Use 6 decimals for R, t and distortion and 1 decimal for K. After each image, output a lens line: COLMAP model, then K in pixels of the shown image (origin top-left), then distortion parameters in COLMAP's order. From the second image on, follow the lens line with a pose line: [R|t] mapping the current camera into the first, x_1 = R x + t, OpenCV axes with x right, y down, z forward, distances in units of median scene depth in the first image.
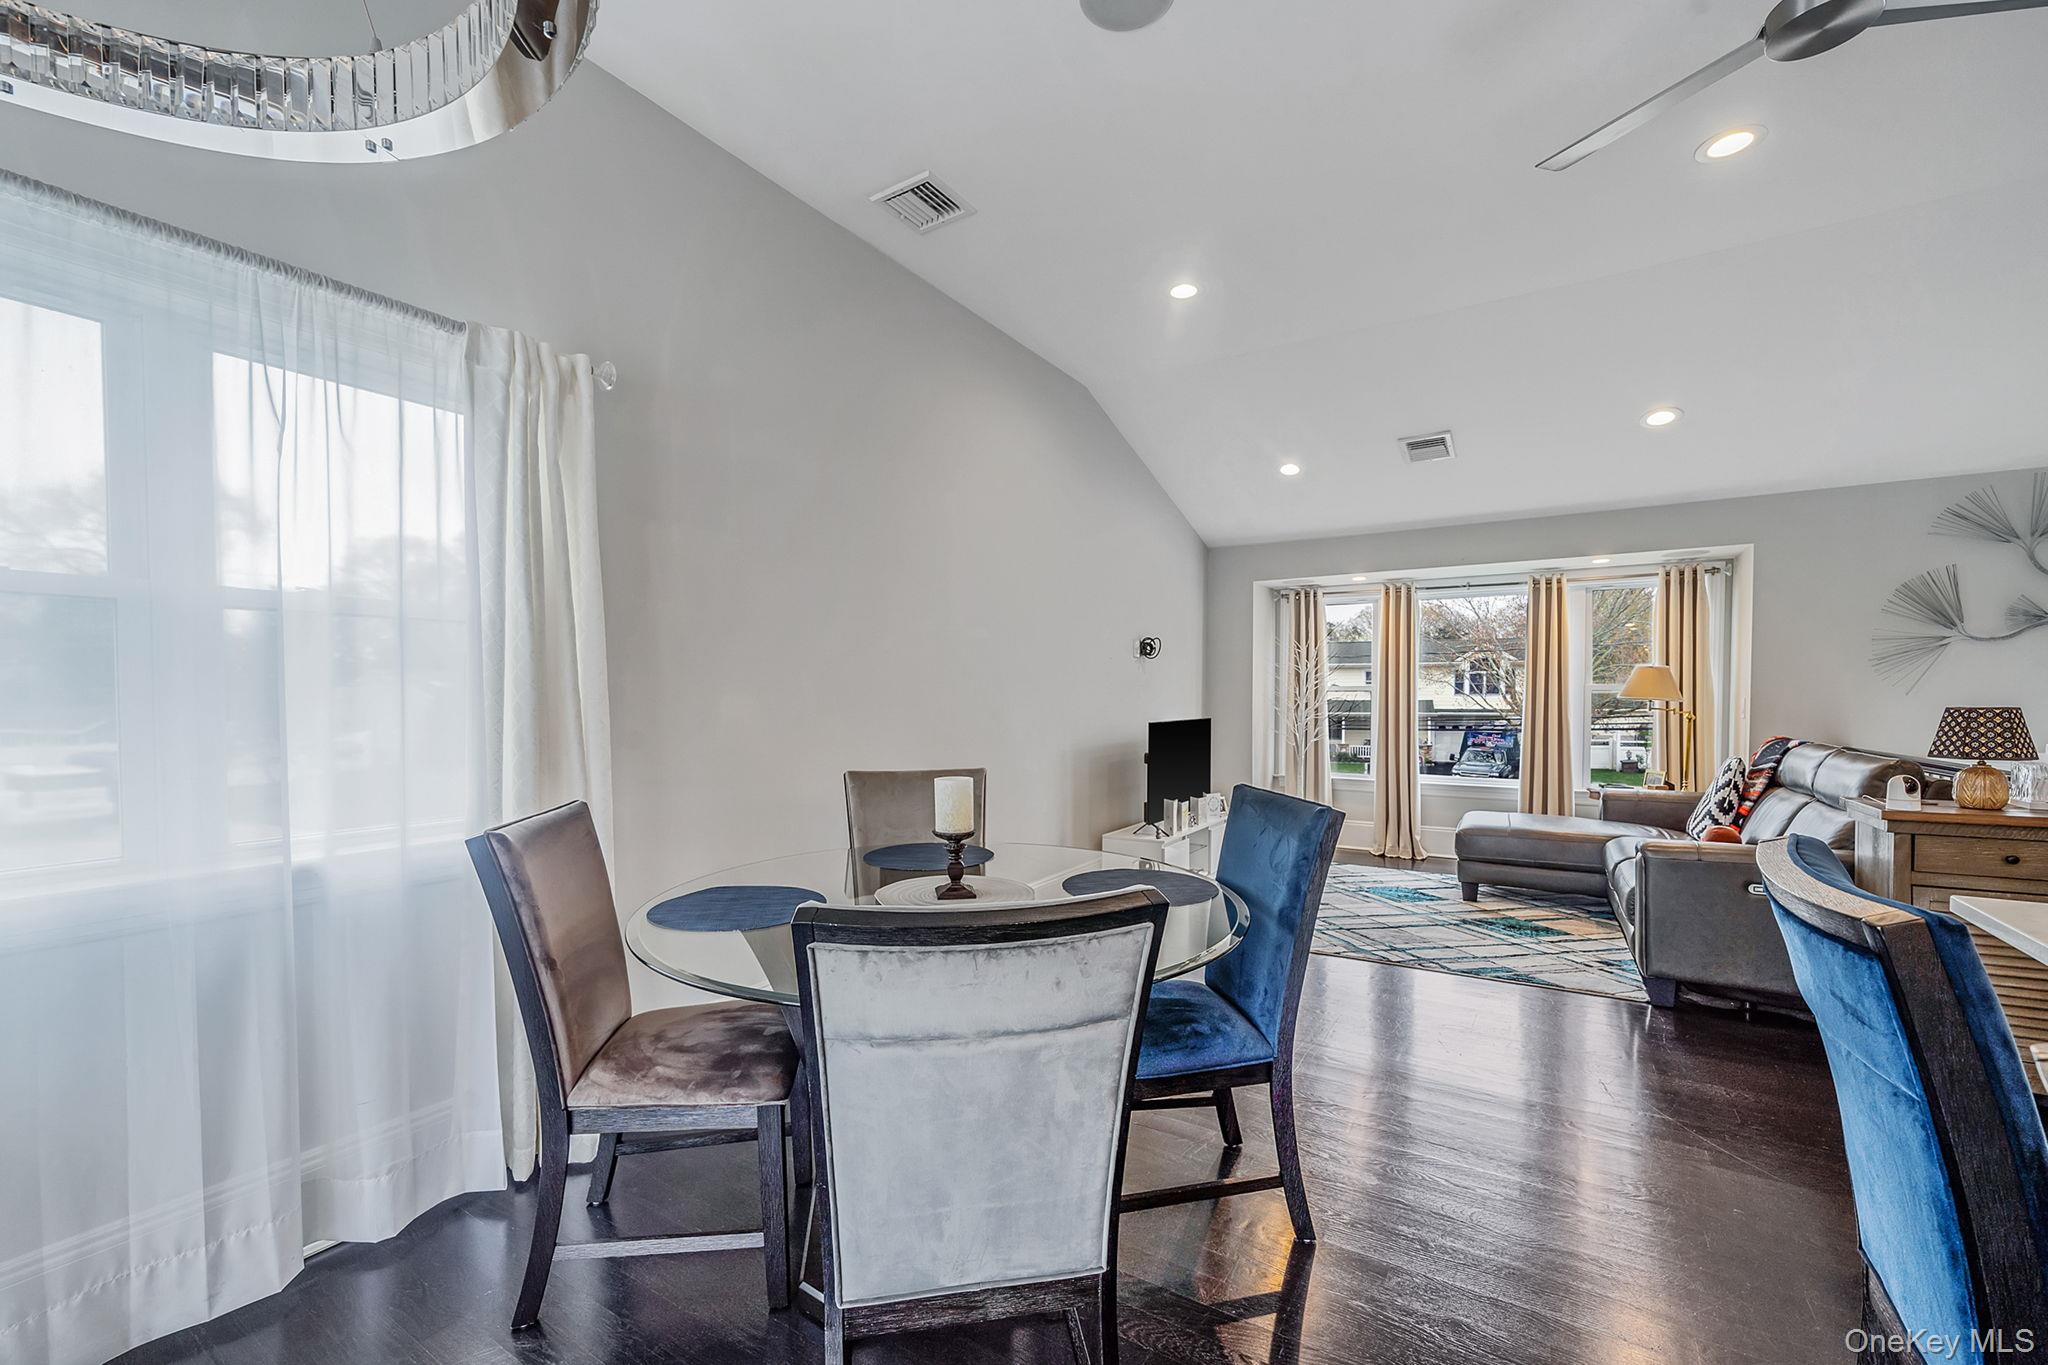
lens RADIAL K [[825.1, 0, 1017.6], [0, 825.1, 706.1], [0, 0, 1]] dist [-0.004065, -0.000729]
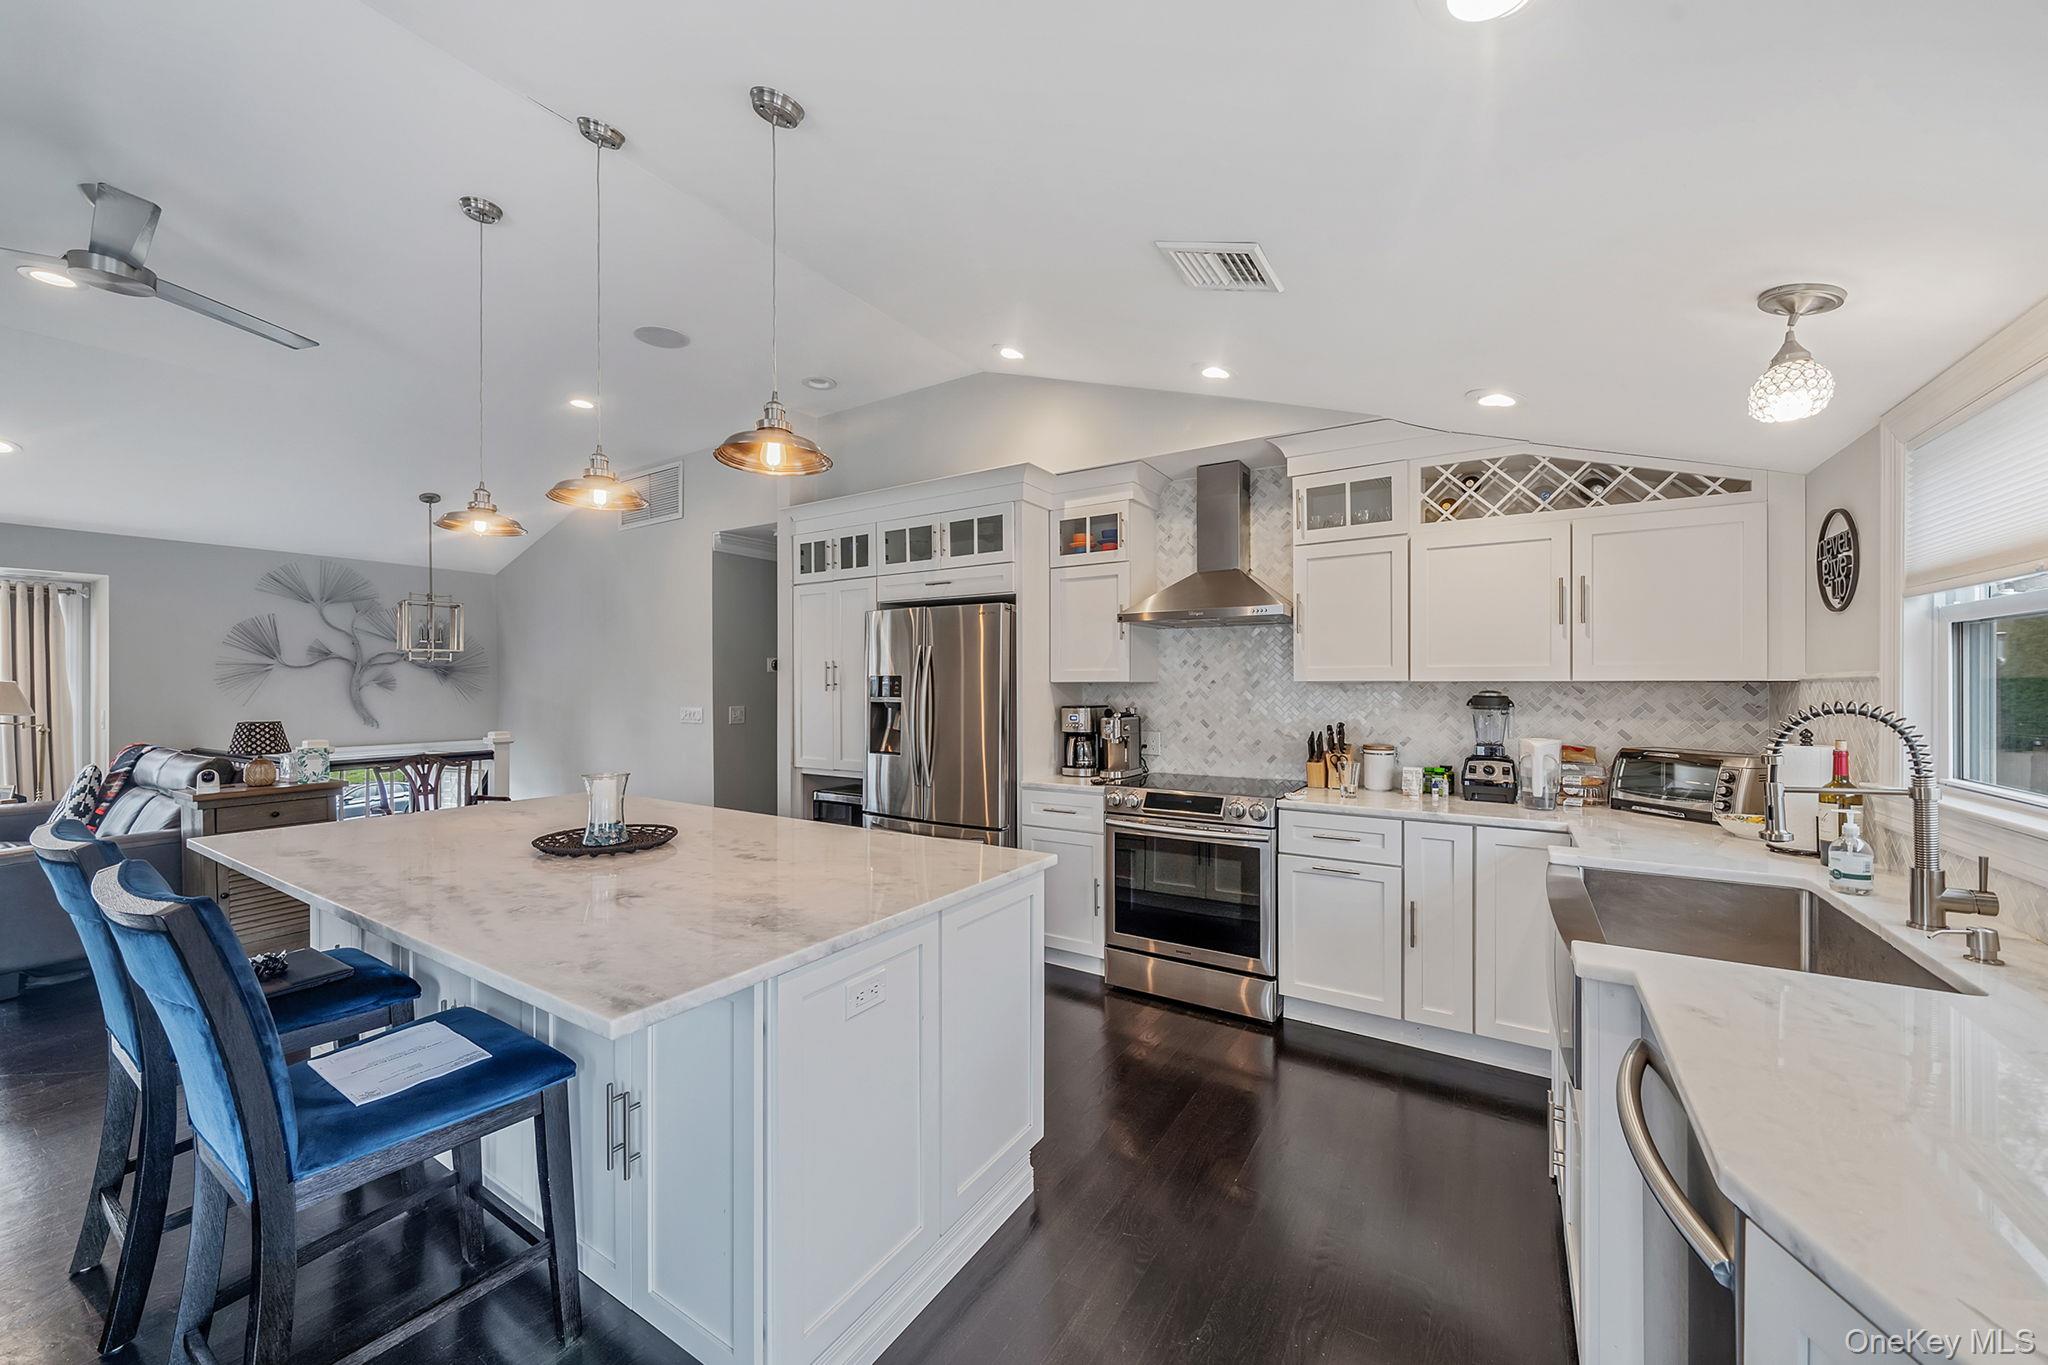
lens RADIAL K [[765.8, 0, 1007.4], [0, 765.8, 696.5], [0, 0, 1]] dist [-0.000092, -0.000095]
pose [[0.002358, -0.011257, 0.999934, -0.178936], [0.015819, 0.999812, 0.011218, -0.024403], [-0.999872, 0.015791, 0.002536, -0.268156]]
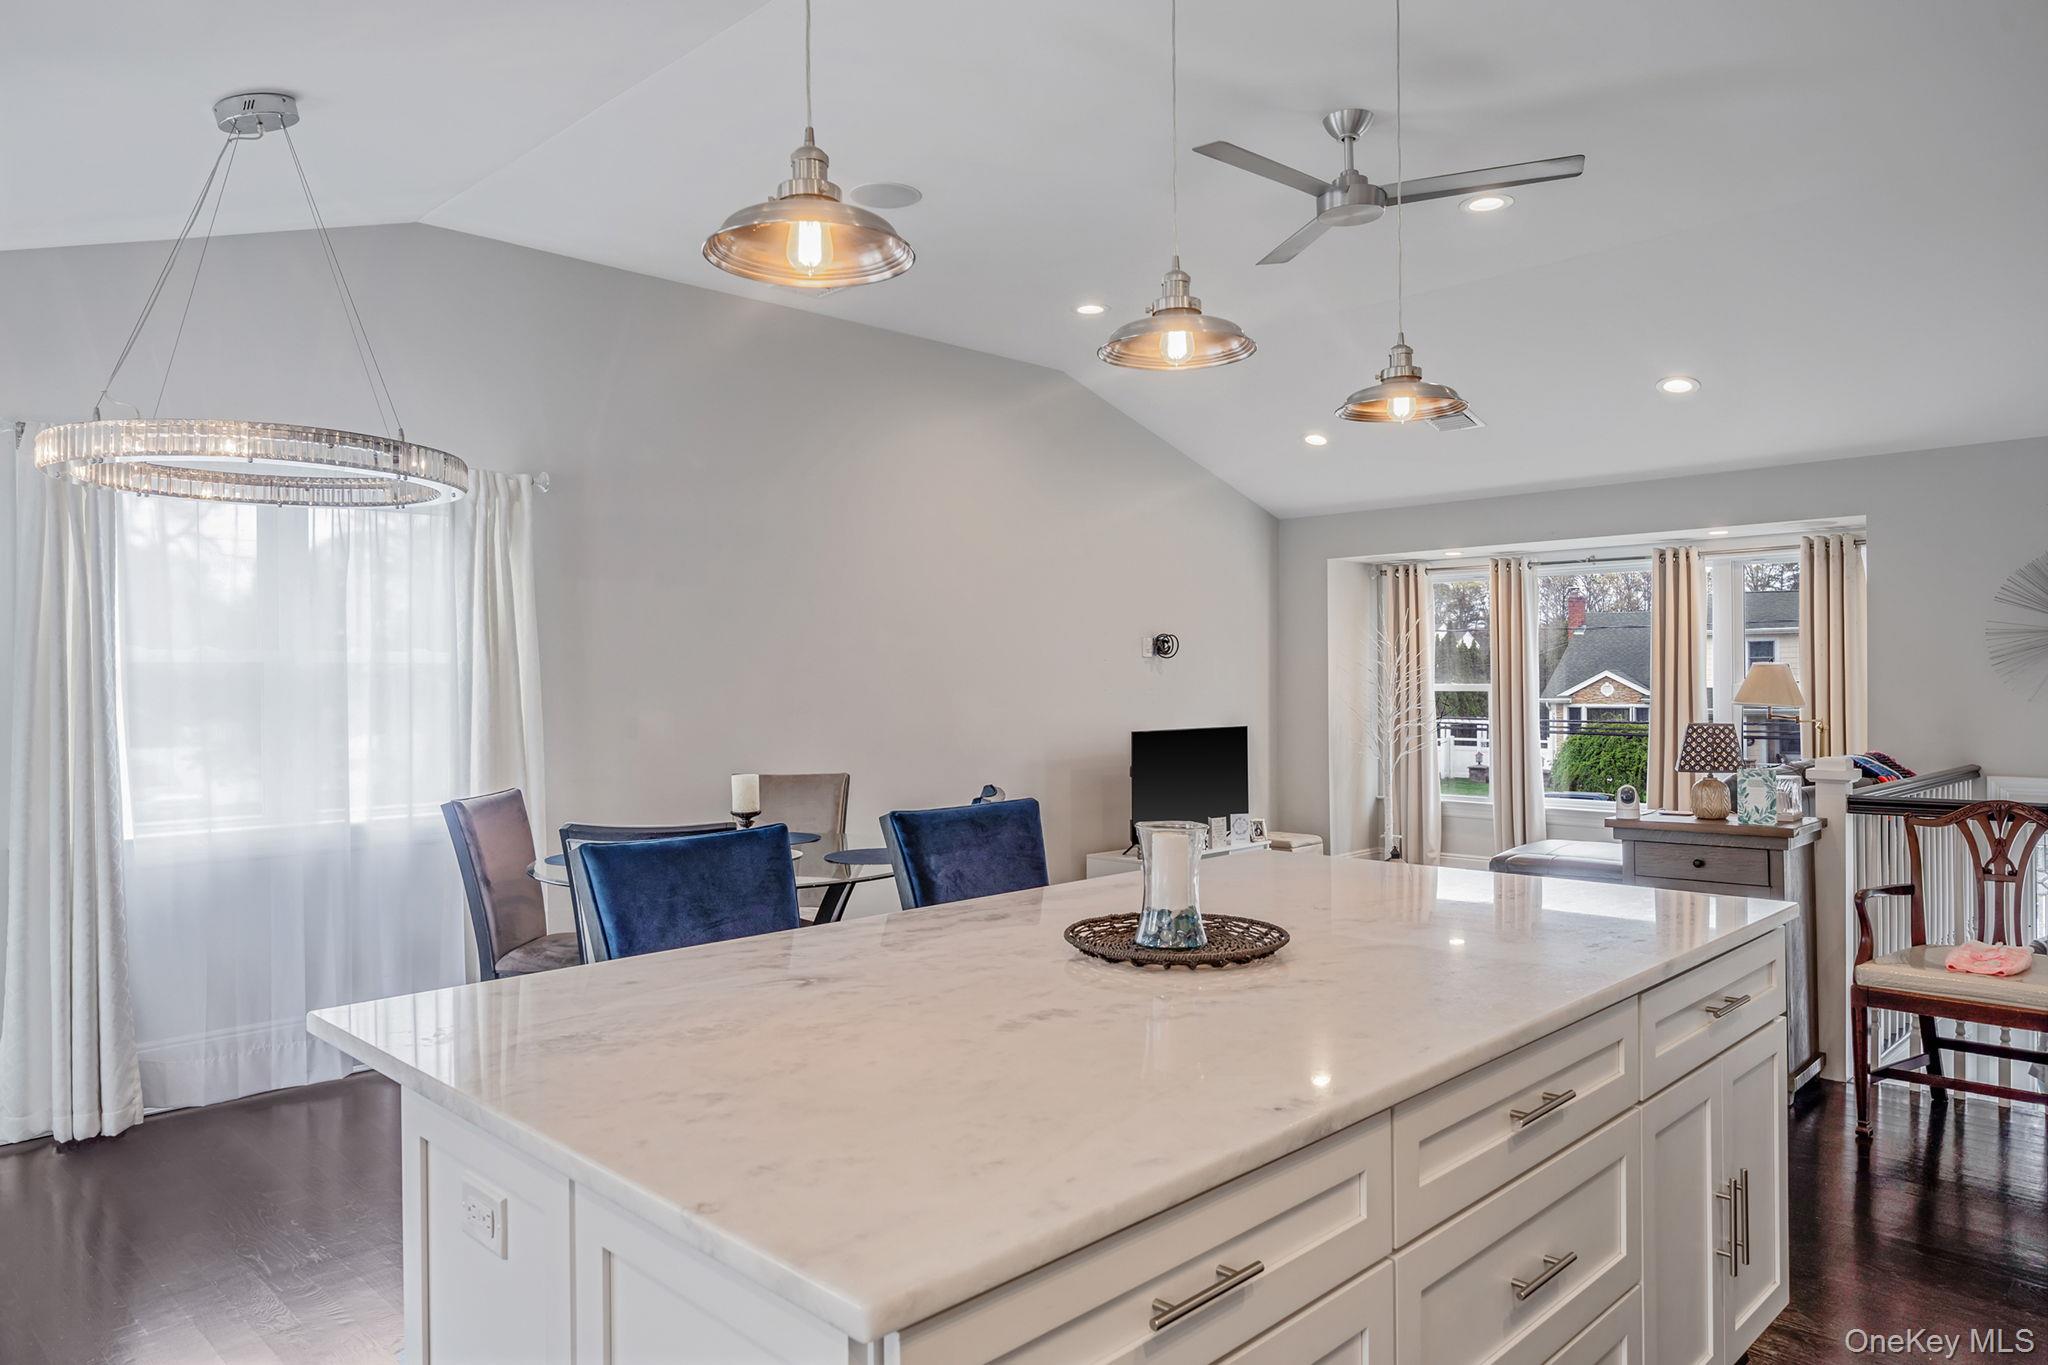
lens RADIAL K [[1335.9, 0, 1014.2], [0, 1335.9, 663.7], [0, 0, 1]] dist [-0.014556, 0.001486]
pose [[0.975752, -0.008730, -0.218706, 0.393259], [0.003278, 0.999675, -0.025281, -0.020552], [0.218856, 0.023951, 0.975463, -0.518100]]
